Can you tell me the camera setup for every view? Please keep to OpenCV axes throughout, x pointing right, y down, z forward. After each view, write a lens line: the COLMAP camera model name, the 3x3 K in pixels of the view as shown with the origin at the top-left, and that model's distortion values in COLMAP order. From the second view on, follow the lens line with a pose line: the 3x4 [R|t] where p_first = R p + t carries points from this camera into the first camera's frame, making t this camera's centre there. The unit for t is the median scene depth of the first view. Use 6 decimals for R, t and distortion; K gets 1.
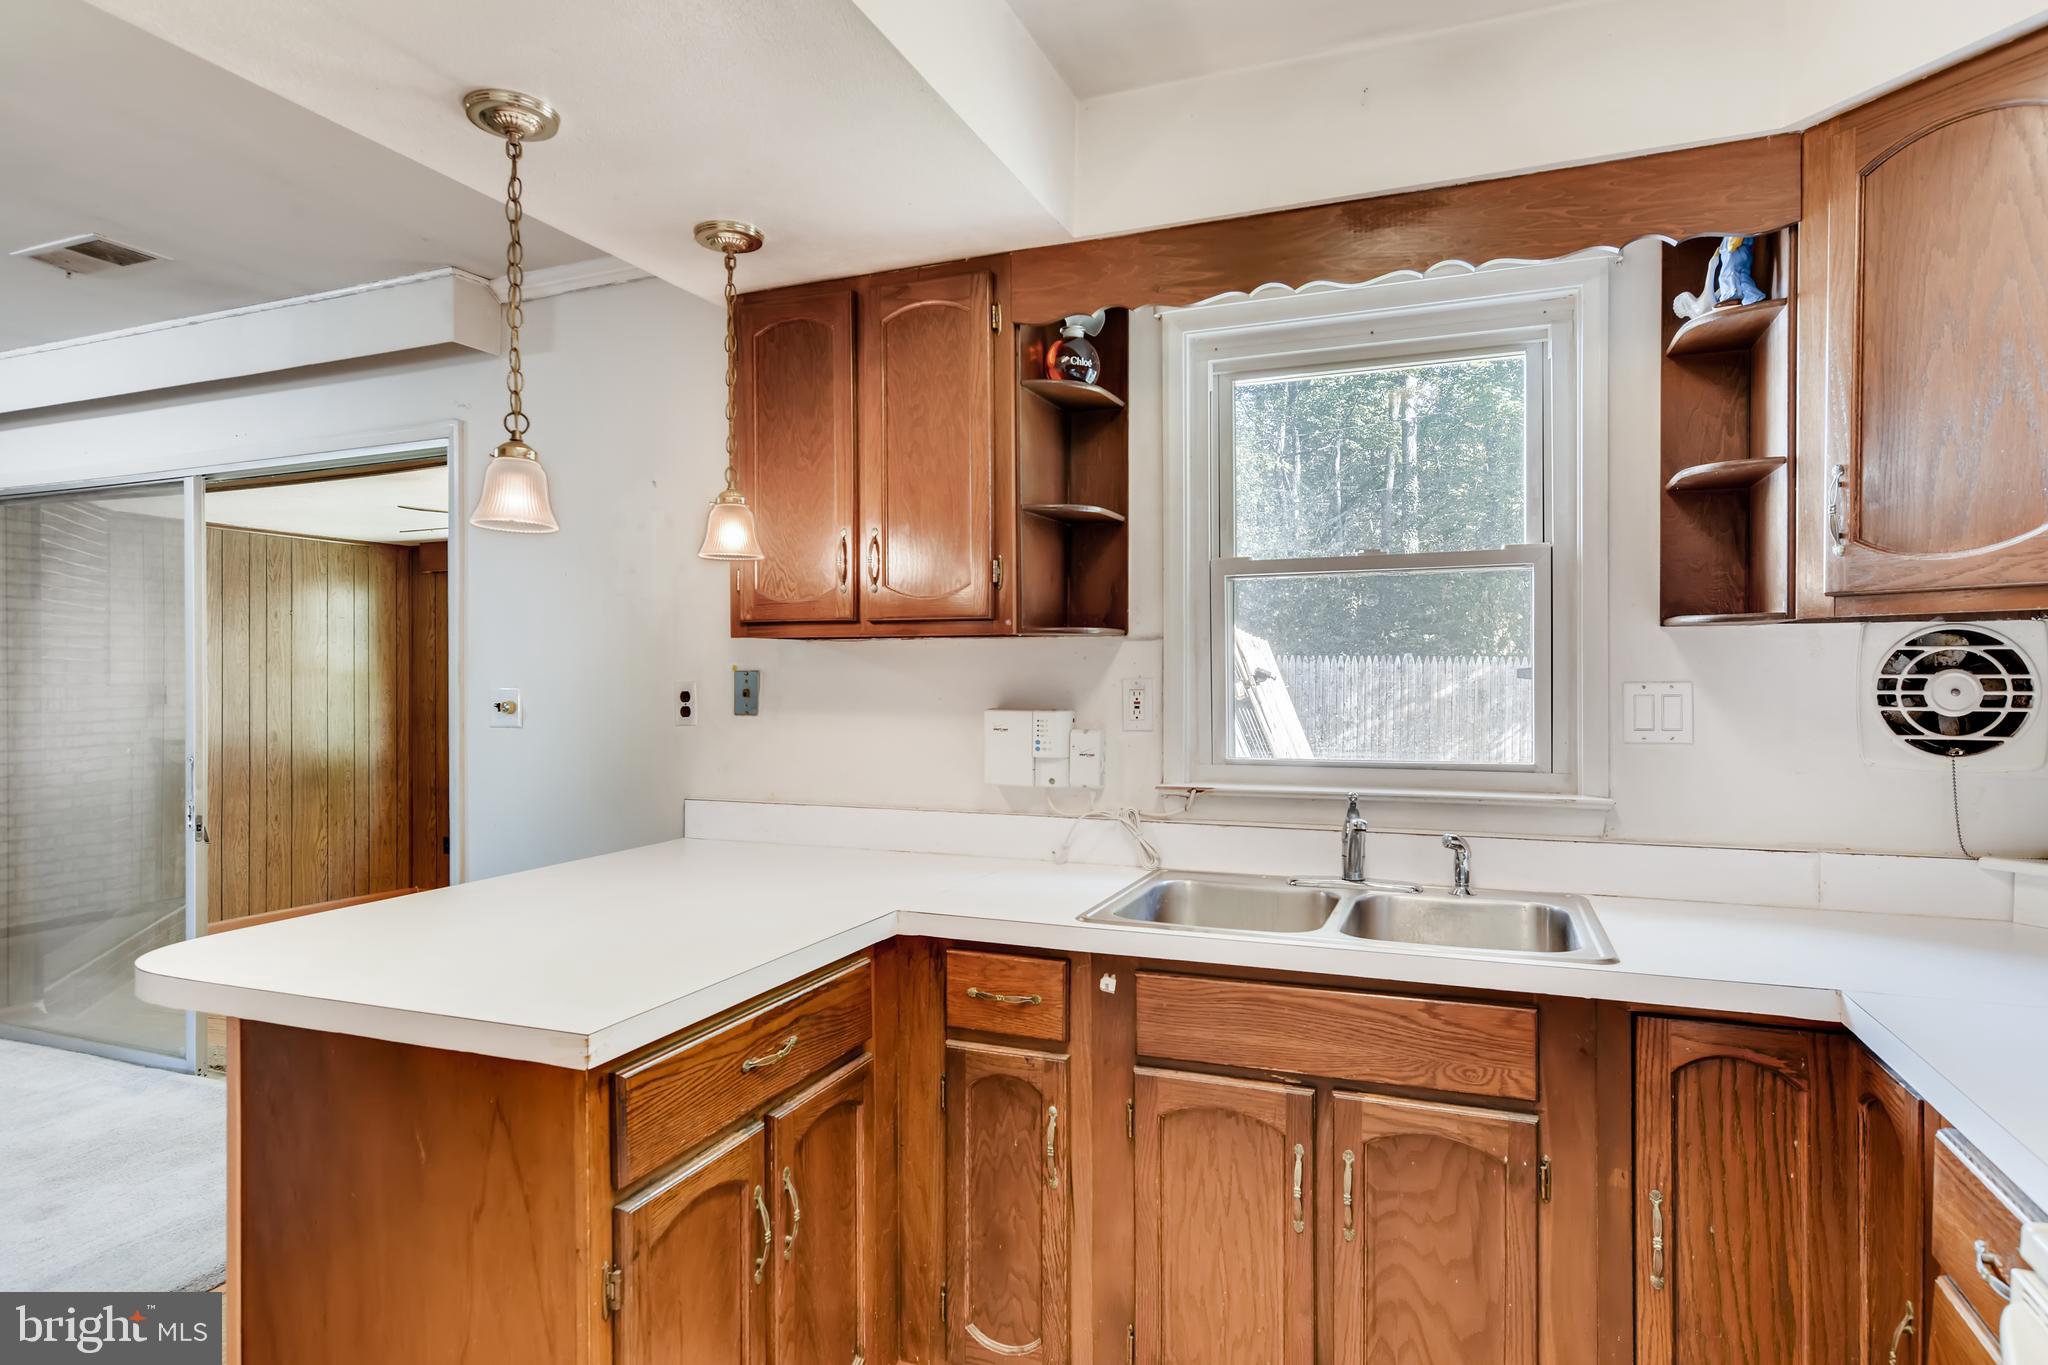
lens RADIAL K [[1129.0, 0, 1017.9], [0, 1129.0, 684.5], [0, 0, 1]] dist [0.002547, -0.001196]
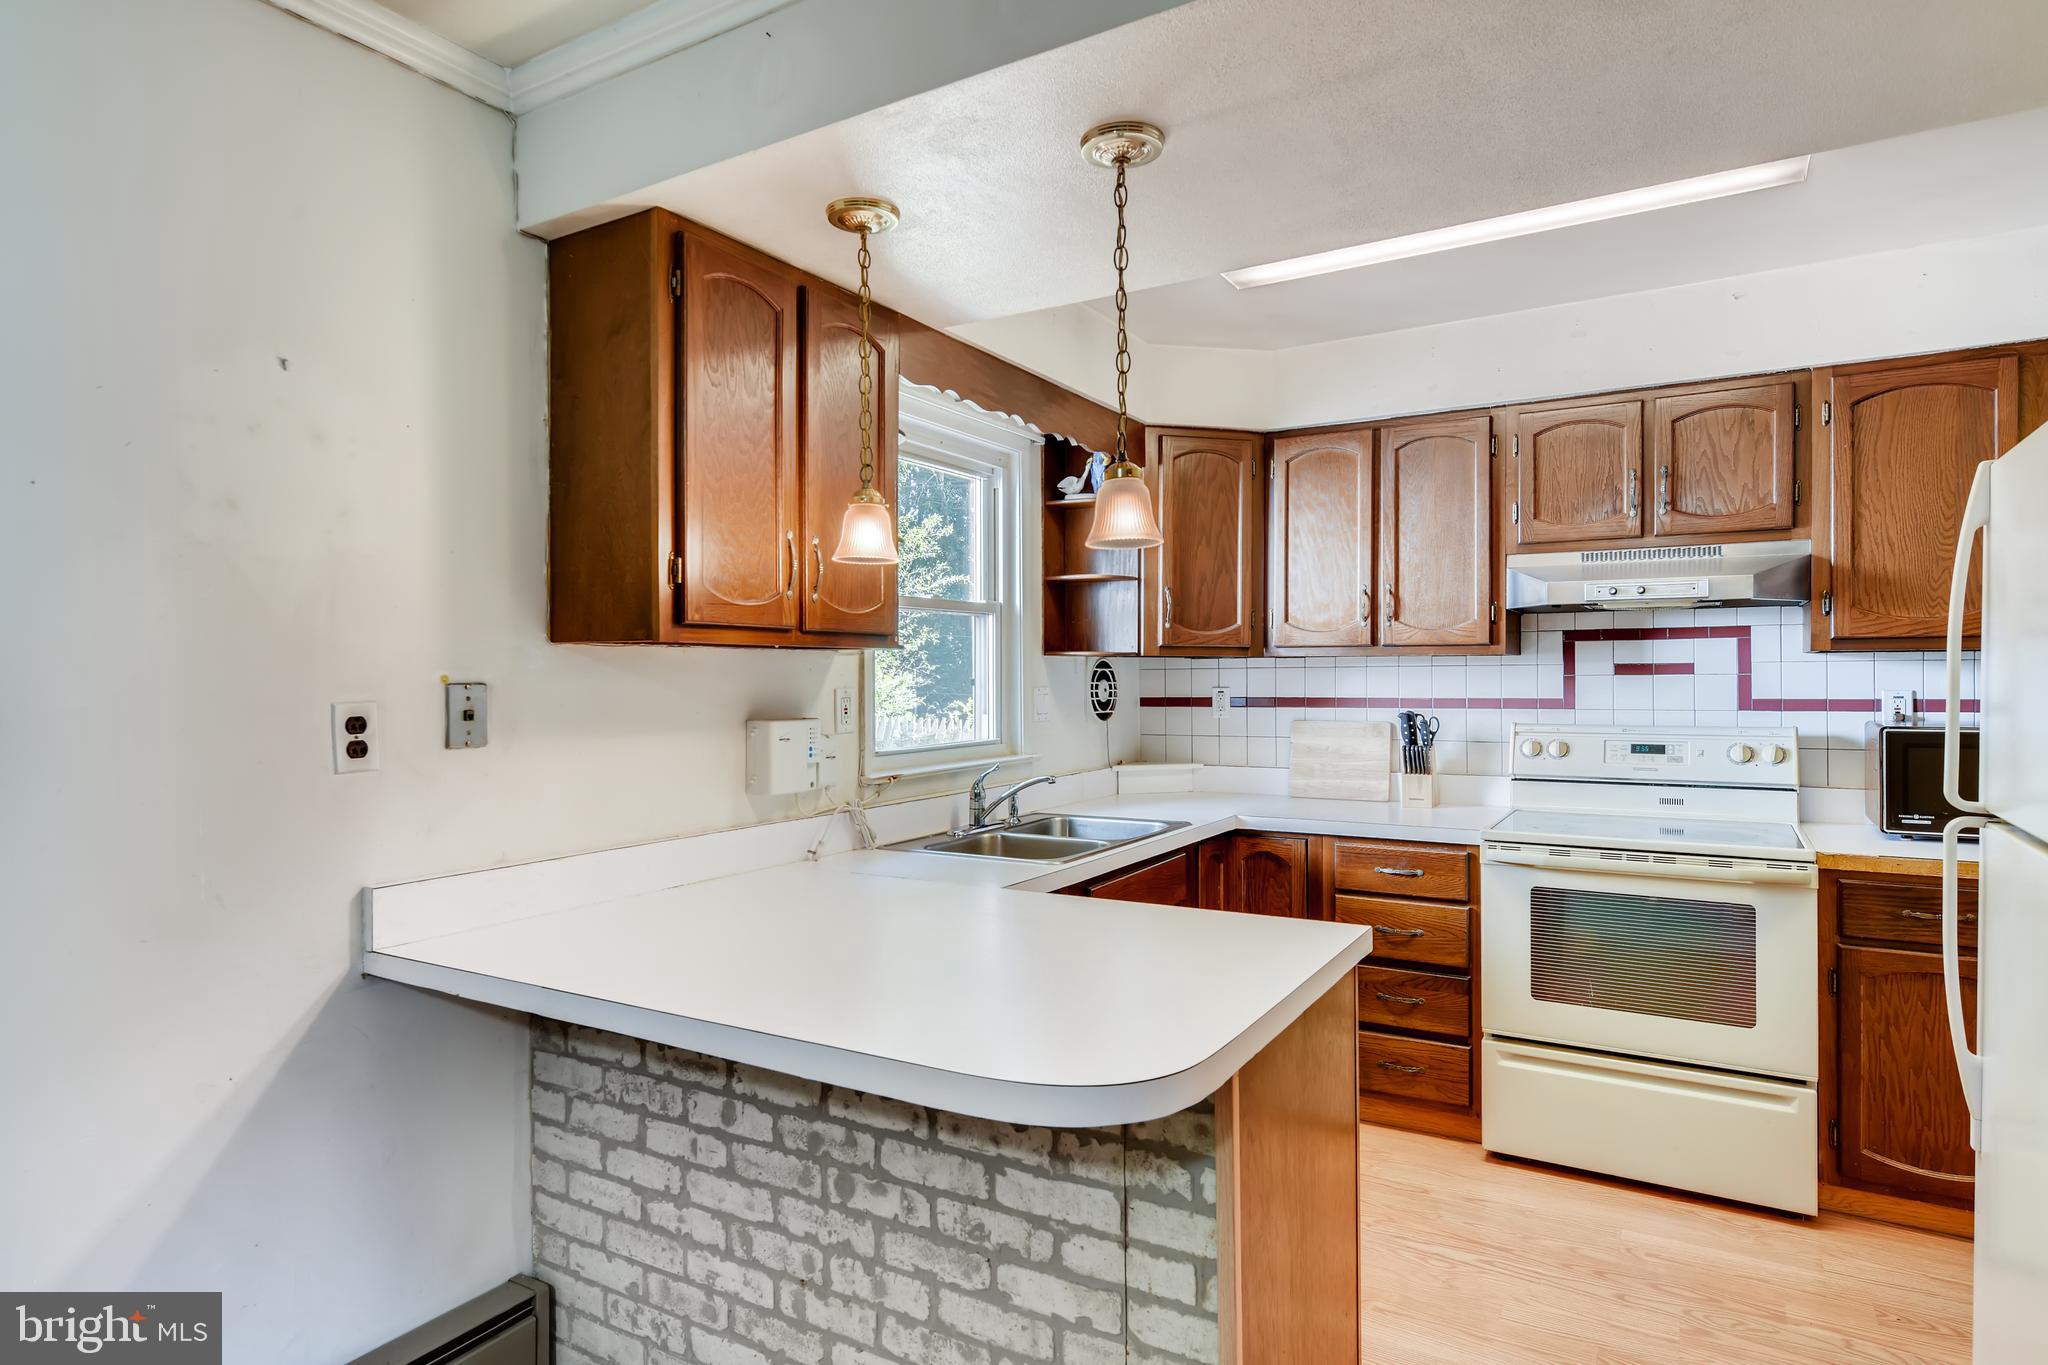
lens RADIAL K [[1129.0, 0, 1019.5], [0, 1129.0, 679.0], [0, 0, 1]] dist [0.002547, -0.001196]
pose [[0.157705, -0.000488, 0.987486, -1.009286], [0.012221, 0.999924, -0.001458, -0.010898], [-0.987411, 0.012298, 0.157699, 0.642551]]
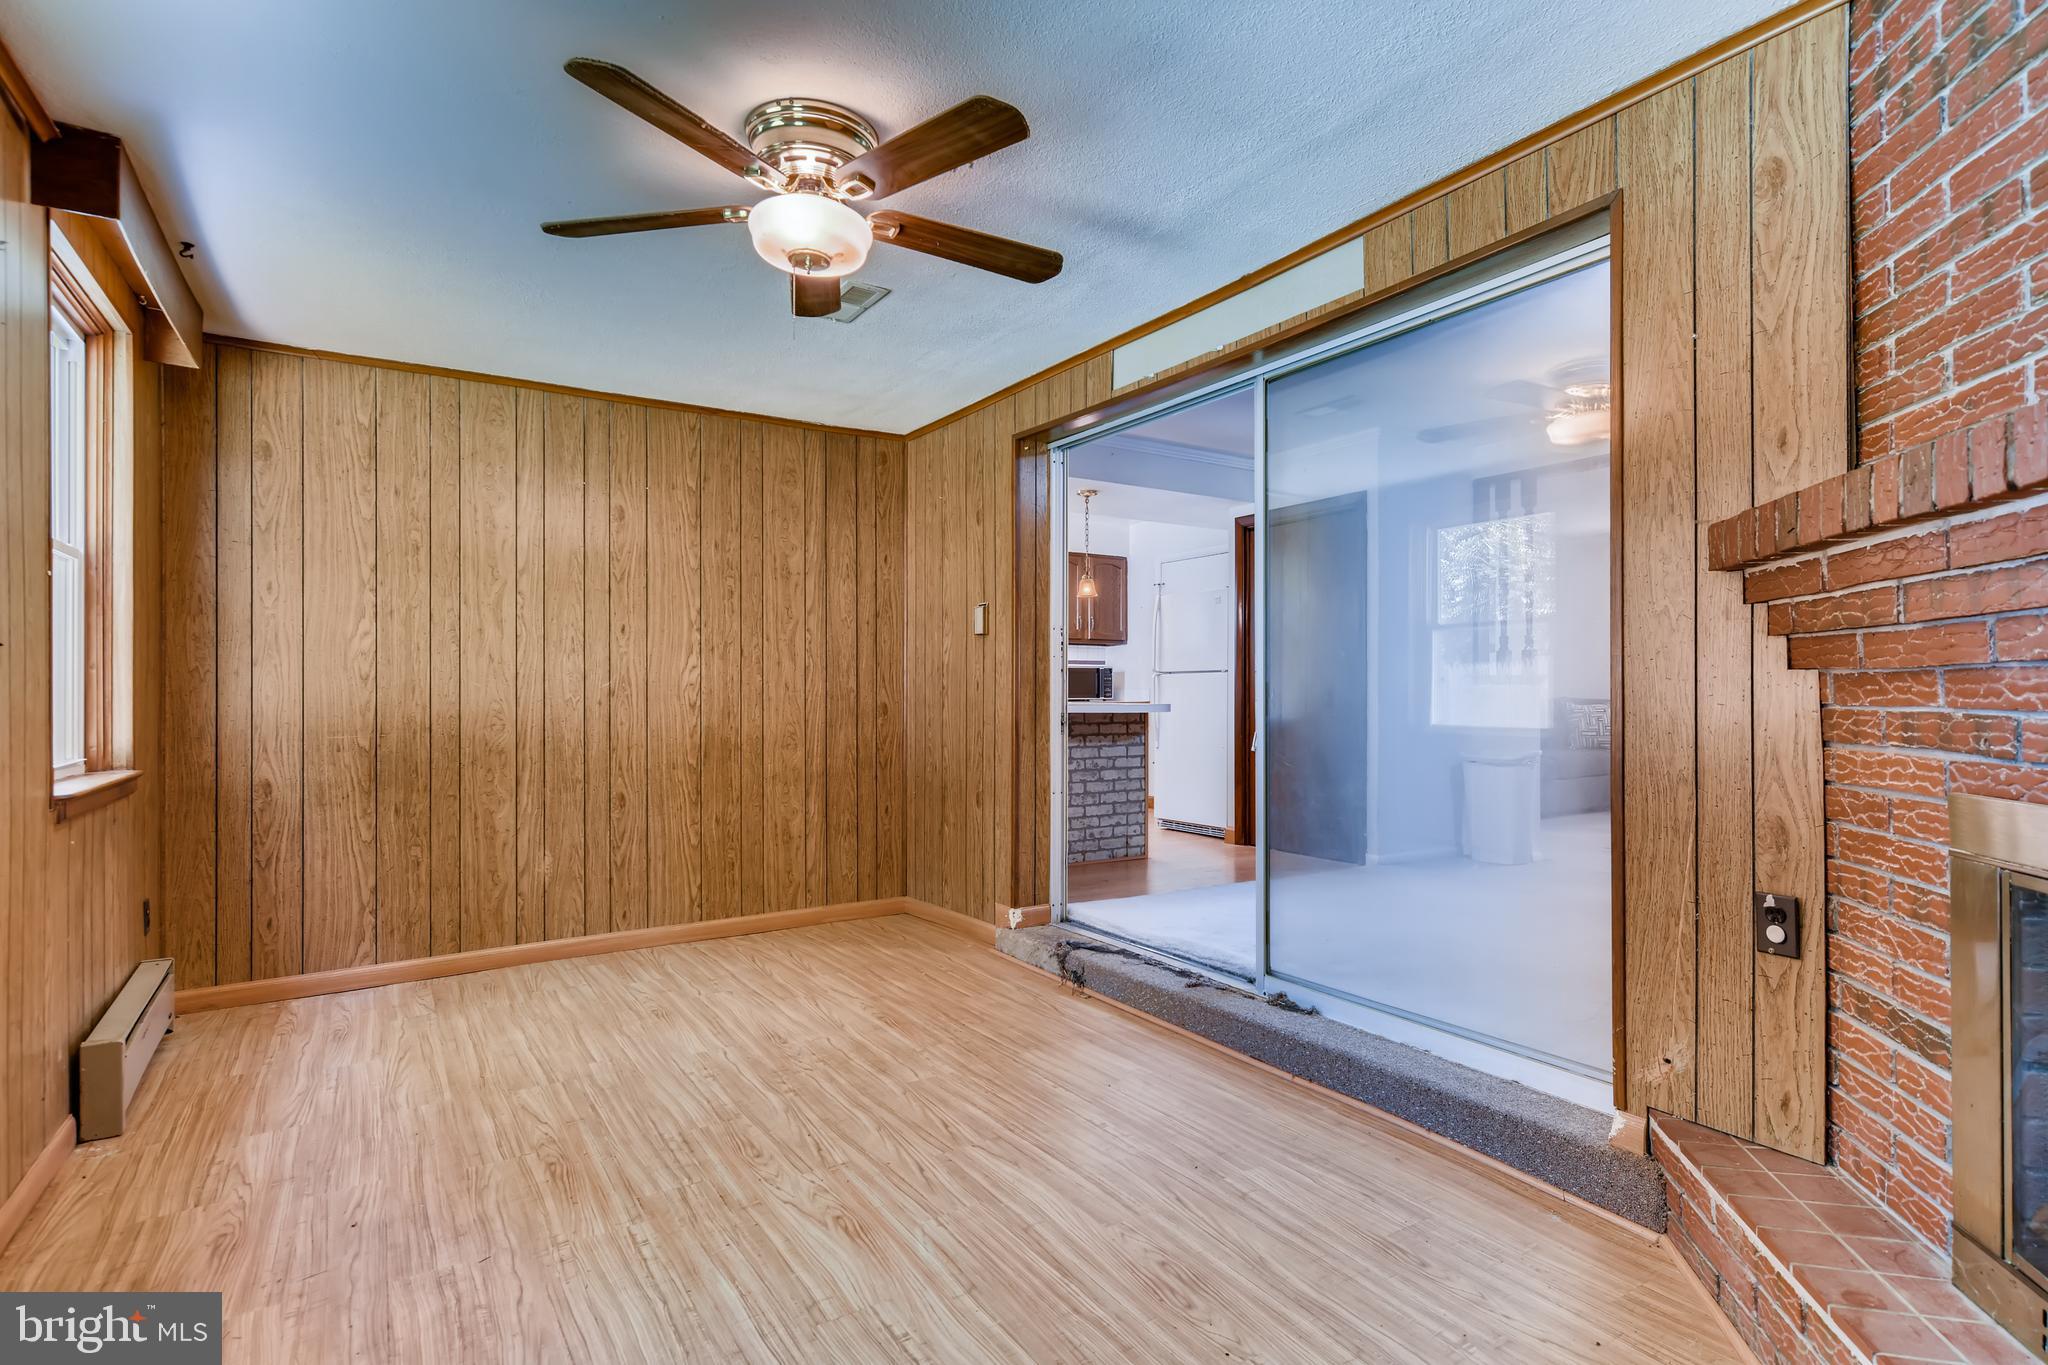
lens RADIAL K [[1029.2, 0, 1056.0], [0, 1029.2, 688.6], [0, 0, 1]] dist [-0.004407, 0.002058]
pose [[-0.827092, 0.006477, 0.562029, -1.627198], [0.005473, 0.999979, -0.003470, 0.136355], [-0.562039, 0.000206, -0.827111, 2.777691]]
